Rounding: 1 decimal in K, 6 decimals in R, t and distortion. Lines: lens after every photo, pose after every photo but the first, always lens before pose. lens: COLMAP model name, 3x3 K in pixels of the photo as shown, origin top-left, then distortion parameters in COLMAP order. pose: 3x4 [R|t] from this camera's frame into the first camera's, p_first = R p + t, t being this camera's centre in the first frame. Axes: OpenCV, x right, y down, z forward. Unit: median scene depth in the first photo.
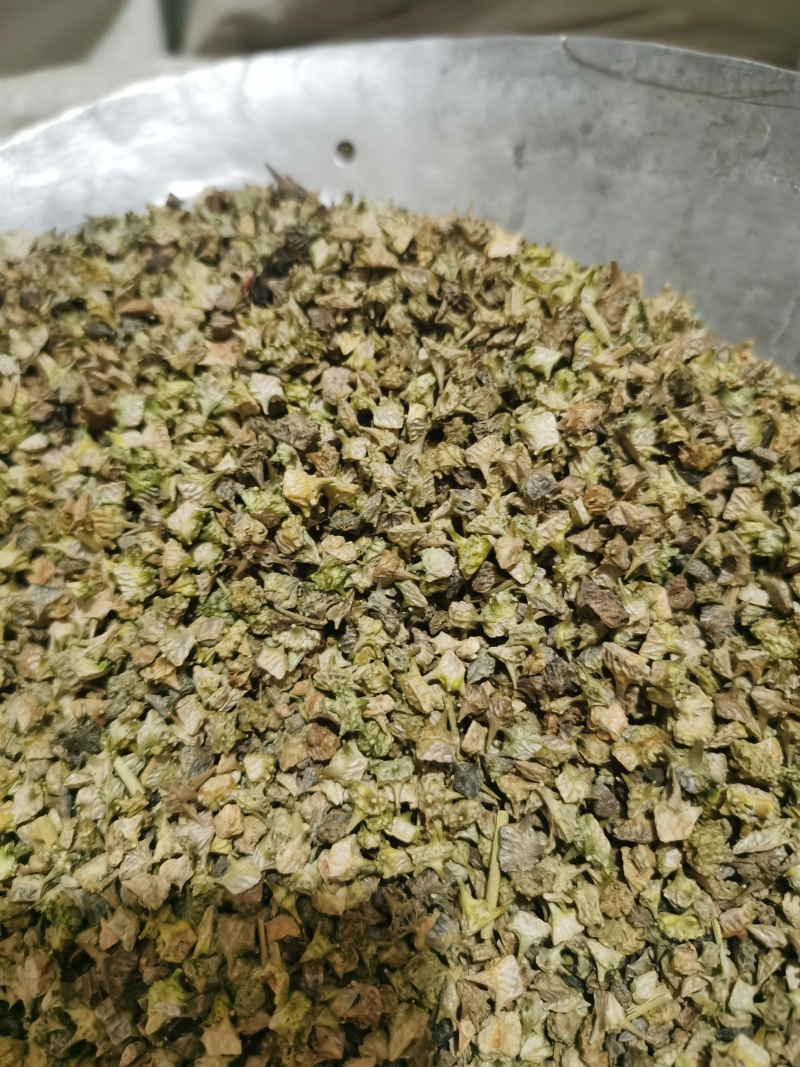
lens RADIAL K [[843.5, 0, 399.5], [0, 843.5, 531.4], [0, 0, 1]] dist [-0.026347, -0.010755]
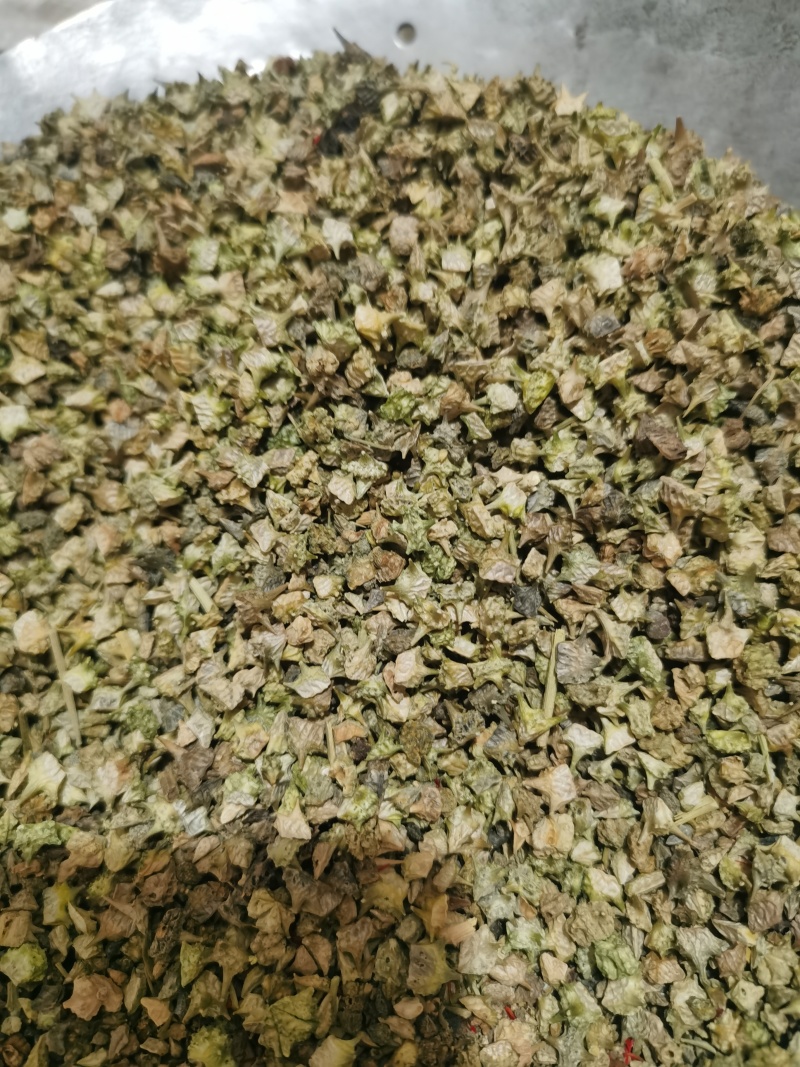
lens RADIAL K [[843.5, 0, 399.5], [0, 843.5, 531.4], [0, 0, 1]] dist [-0.026347, -0.010755]
pose [[0.999256, 0.023007, -0.030956, -0.044734], [-0.021473, 0.998566, 0.049032, 0.152833], [0.032040, -0.048330, 0.998317, -0.046447]]
